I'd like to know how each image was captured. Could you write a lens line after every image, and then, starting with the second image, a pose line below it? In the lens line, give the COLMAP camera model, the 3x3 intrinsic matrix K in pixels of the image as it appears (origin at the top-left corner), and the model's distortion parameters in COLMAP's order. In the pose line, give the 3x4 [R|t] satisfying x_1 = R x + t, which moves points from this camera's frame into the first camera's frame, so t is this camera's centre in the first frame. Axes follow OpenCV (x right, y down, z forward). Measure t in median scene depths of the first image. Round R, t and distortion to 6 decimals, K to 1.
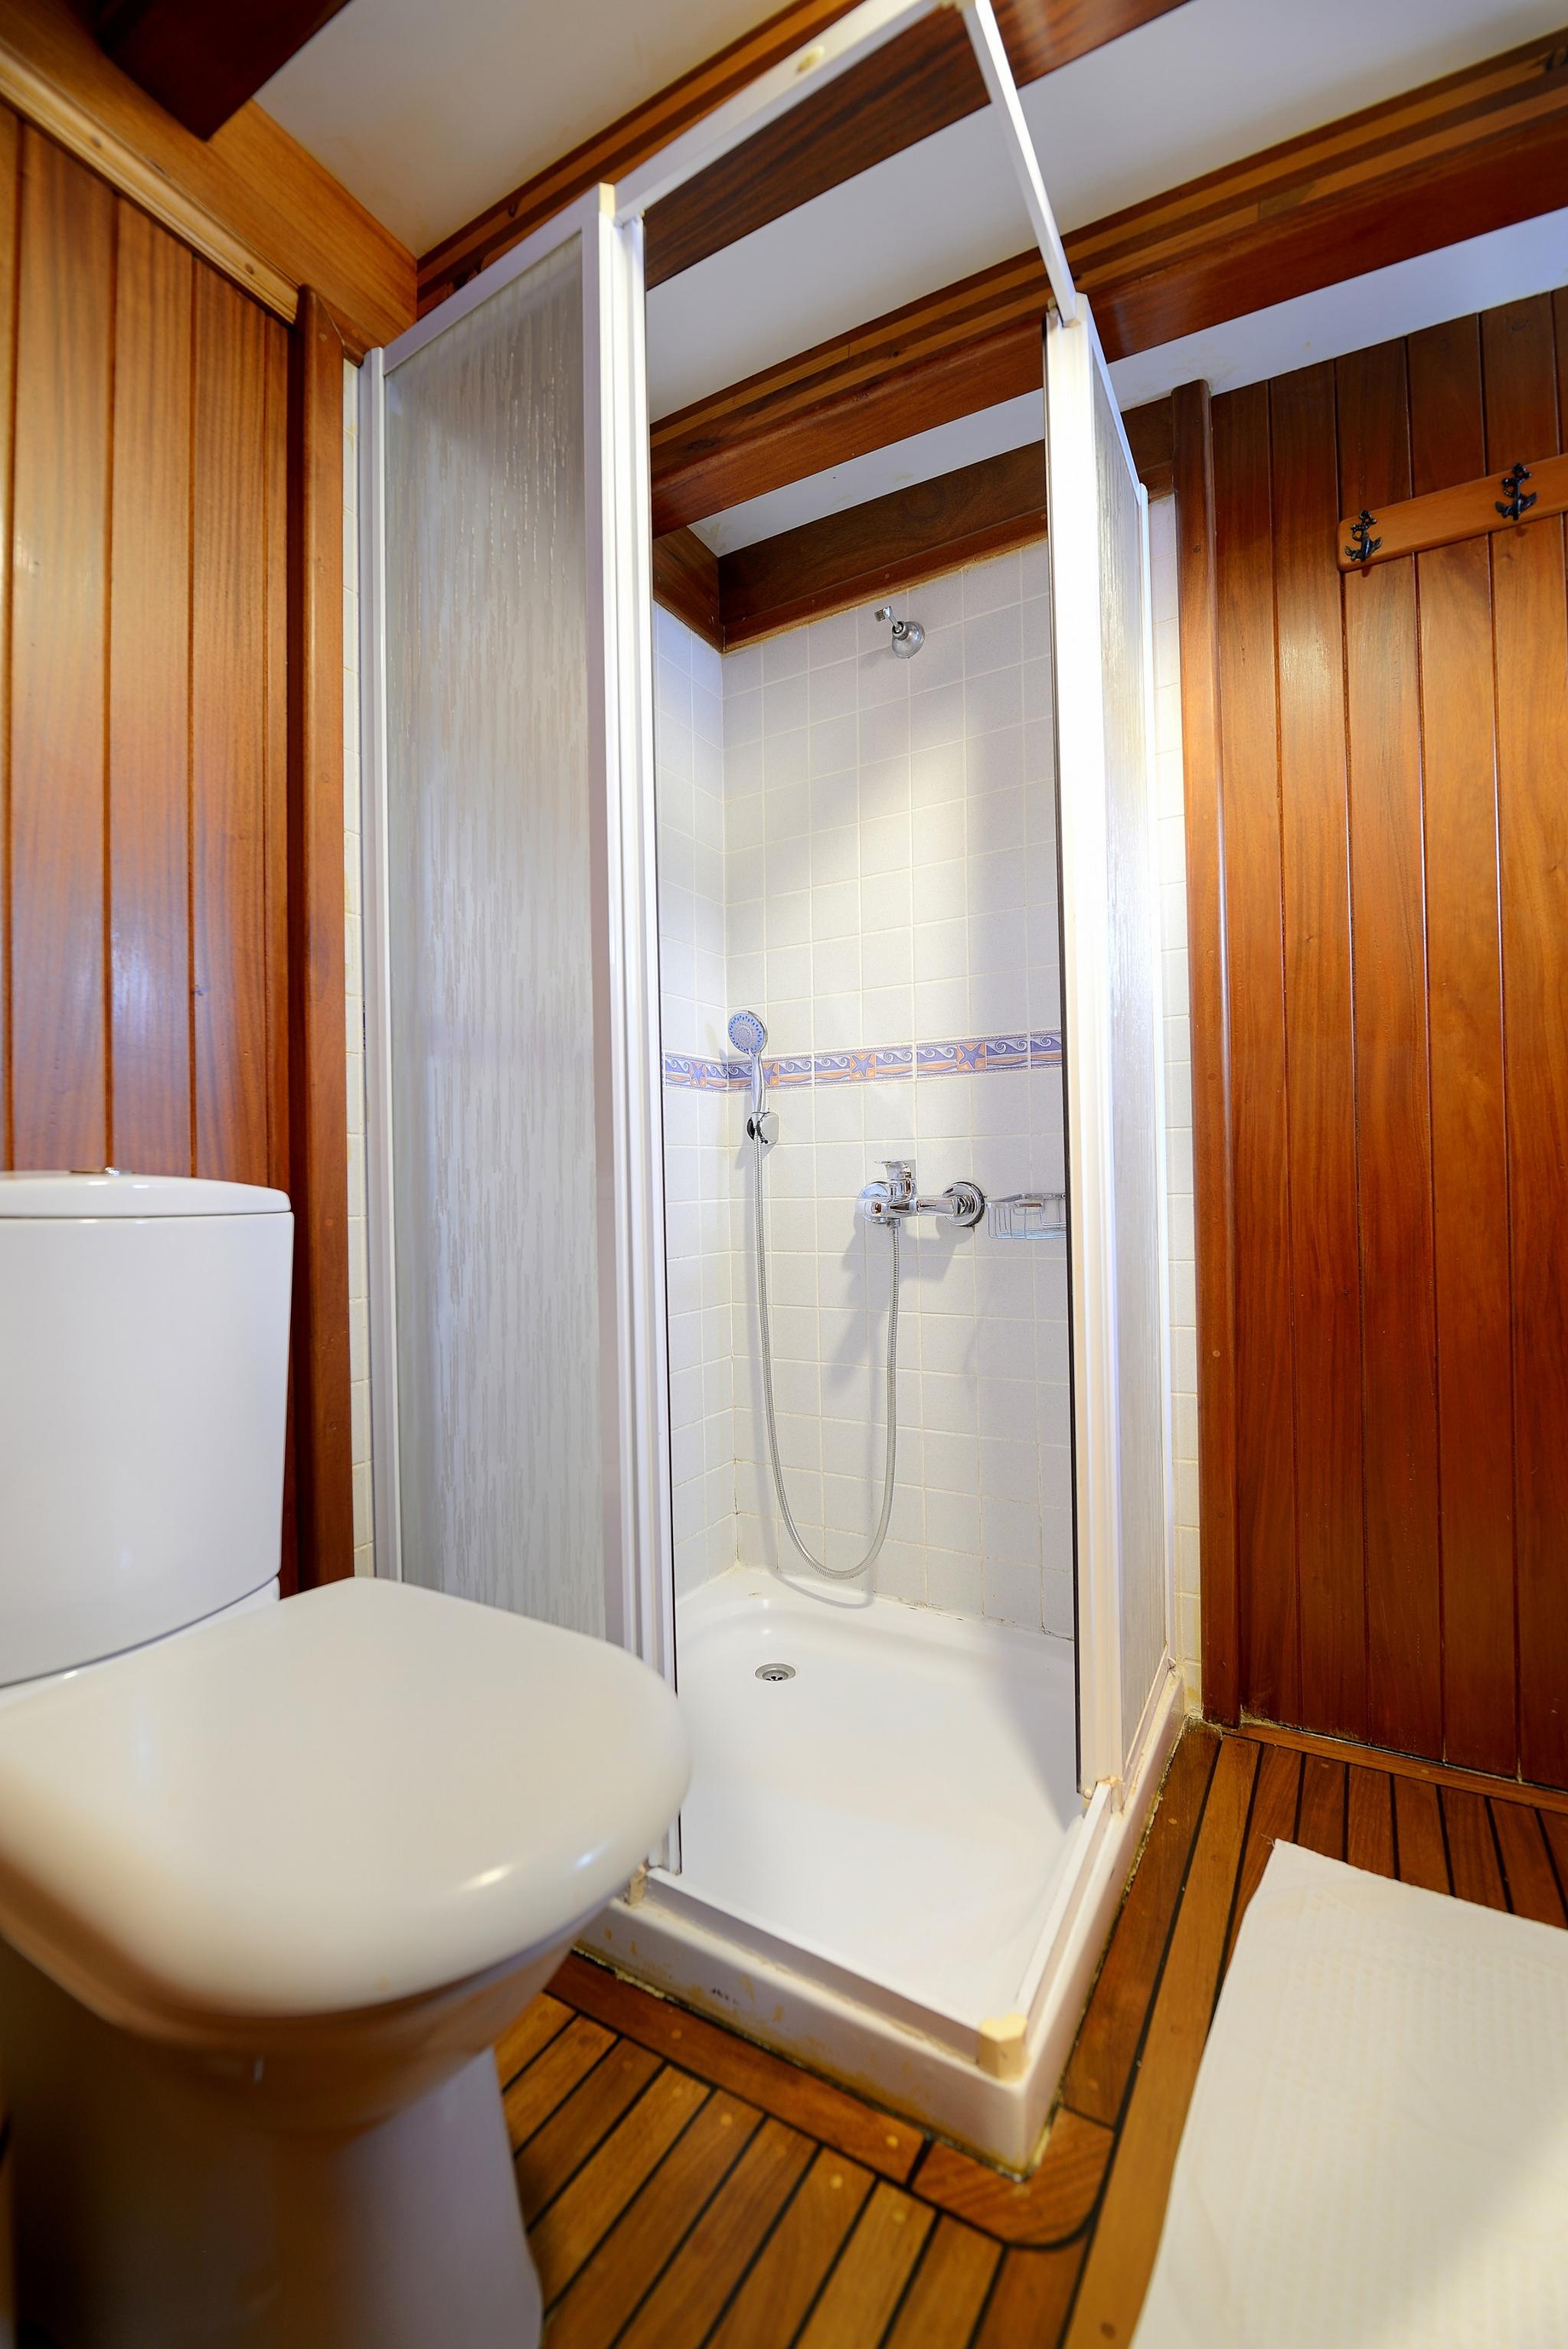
lens RADIAL K [[981.5, 0, 784.0], [0, 981.5, 1174.5], [0, 0, 1]] dist [-0.033775, 0.000309]
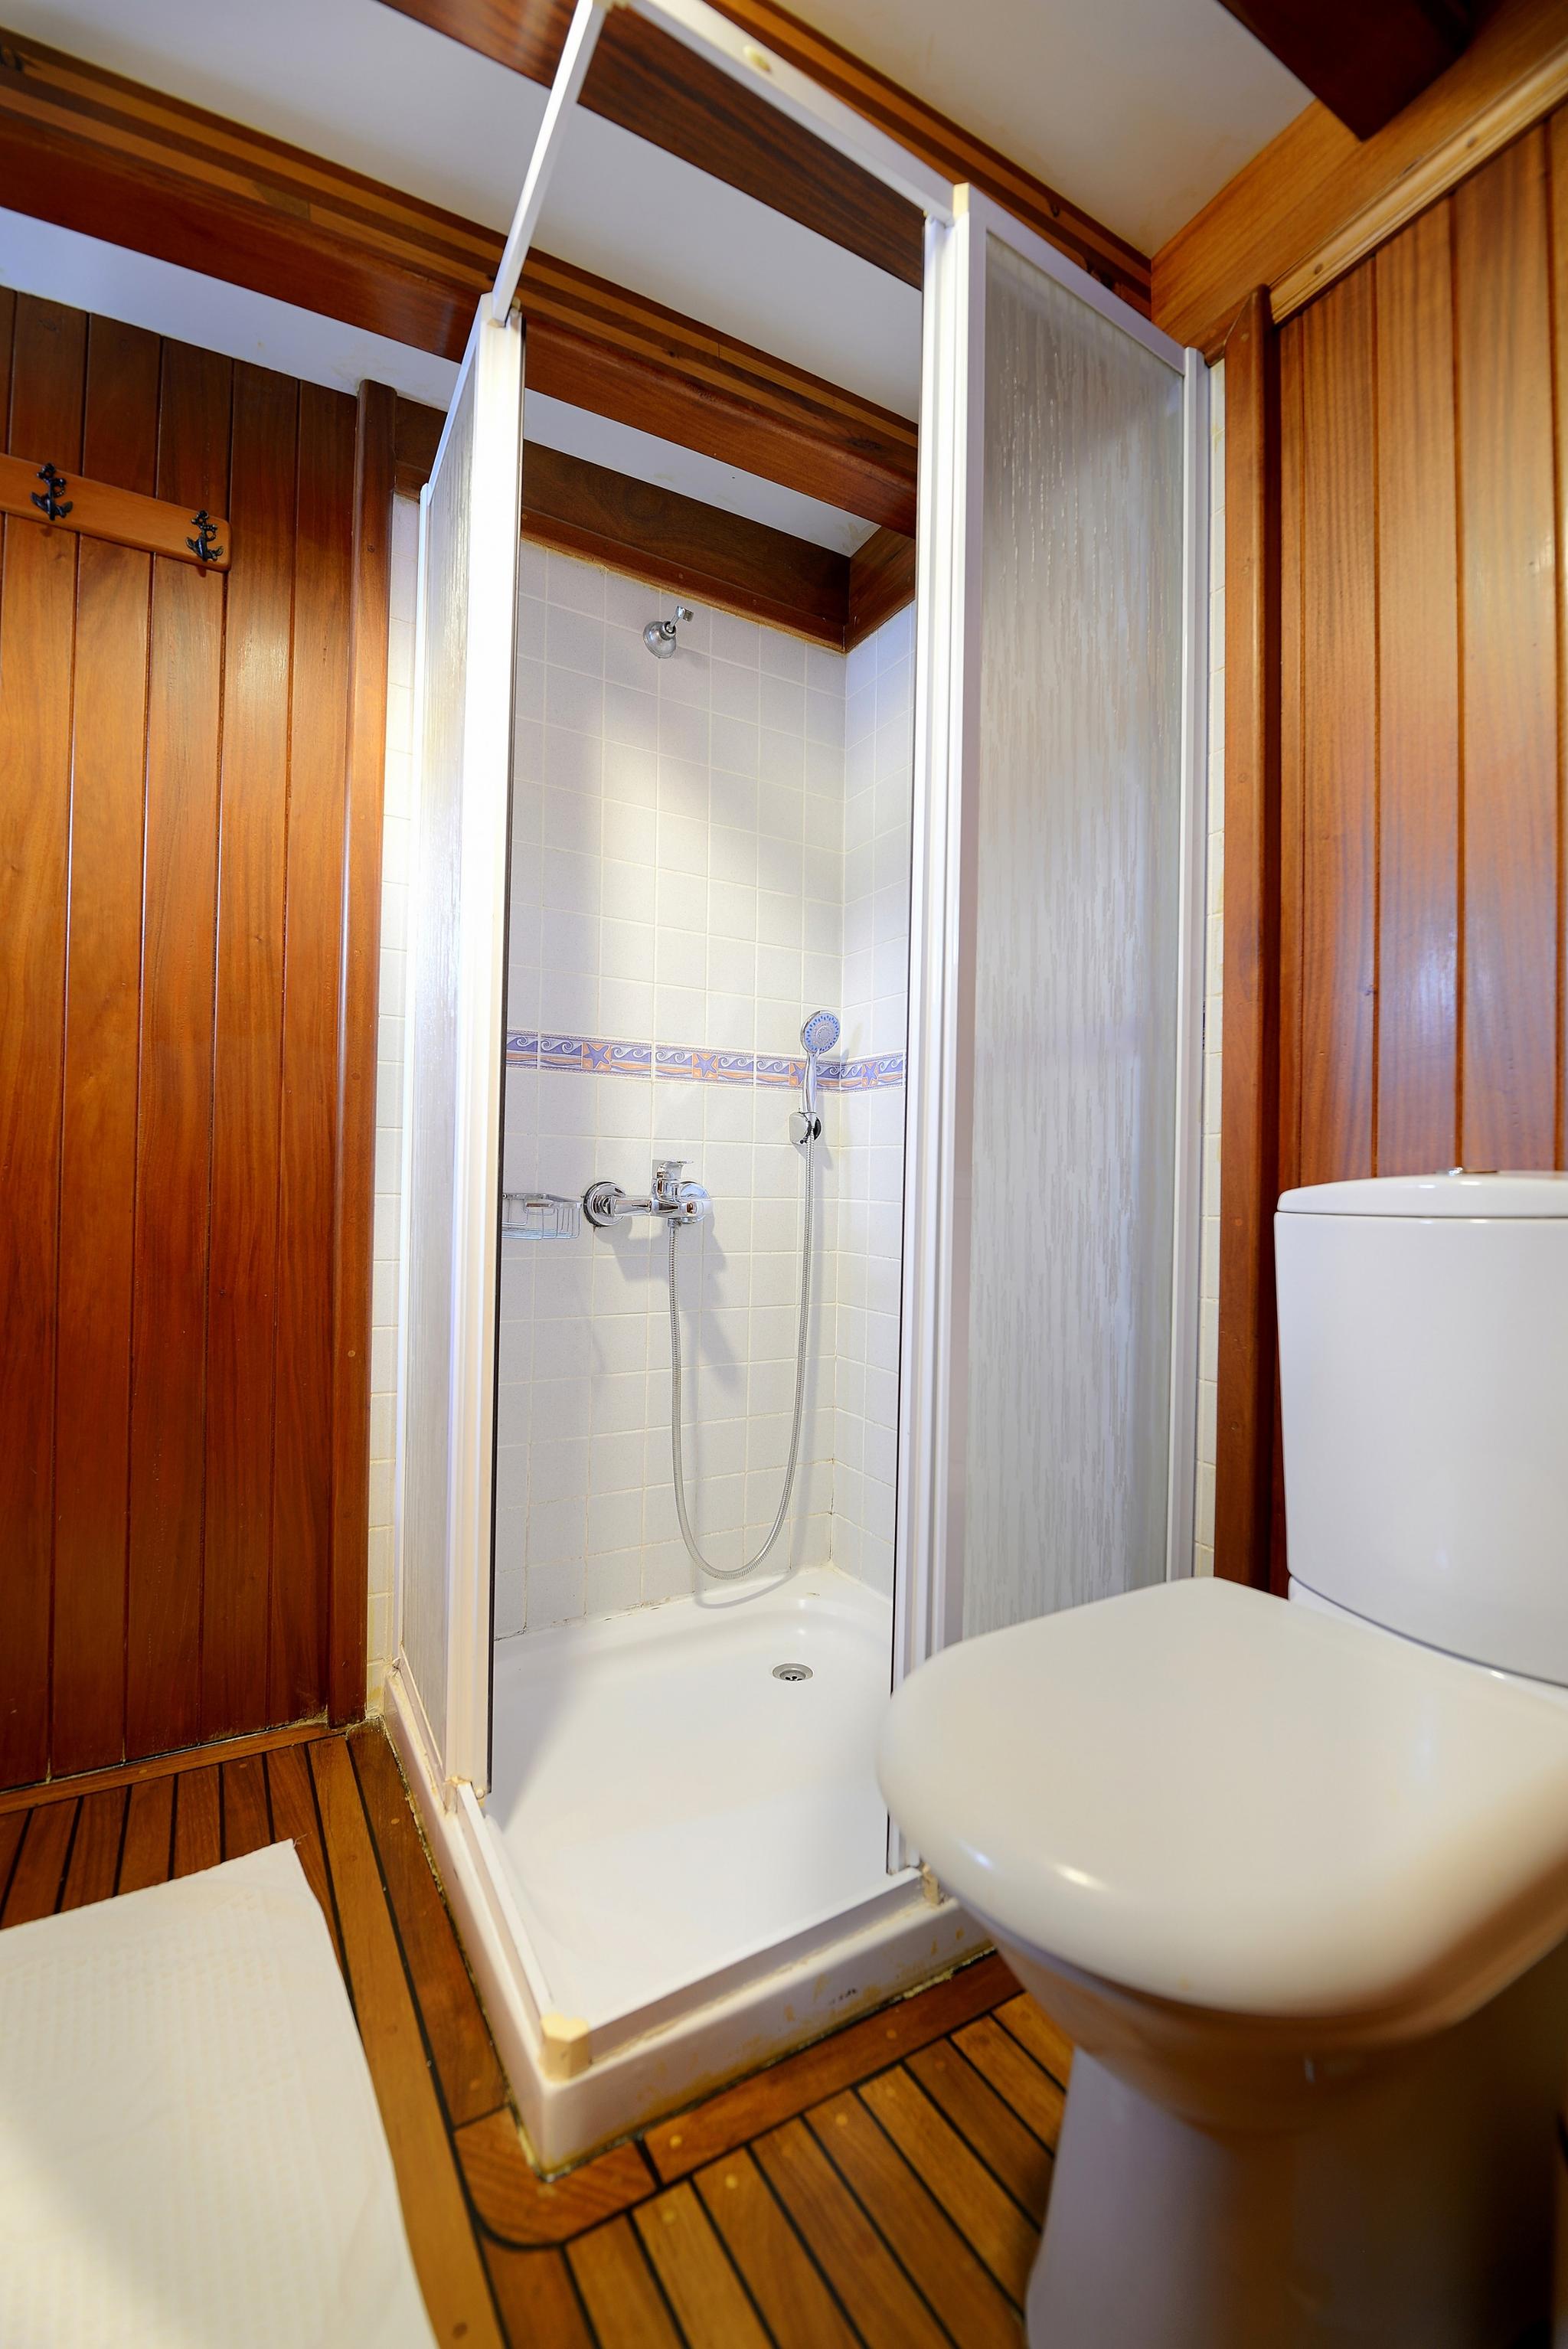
lens RADIAL K [[981.5, 0, 784.0], [0, 981.5, 1174.5], [0, 0, 1]] dist [-0.033775, 0.000309]
pose [[0.500760, -0.014762, 0.865460, -0.842170], [0.014811, 0.999854, 0.008485, -0.008311], [-0.865460, 0.008569, 0.500906, 0.485745]]
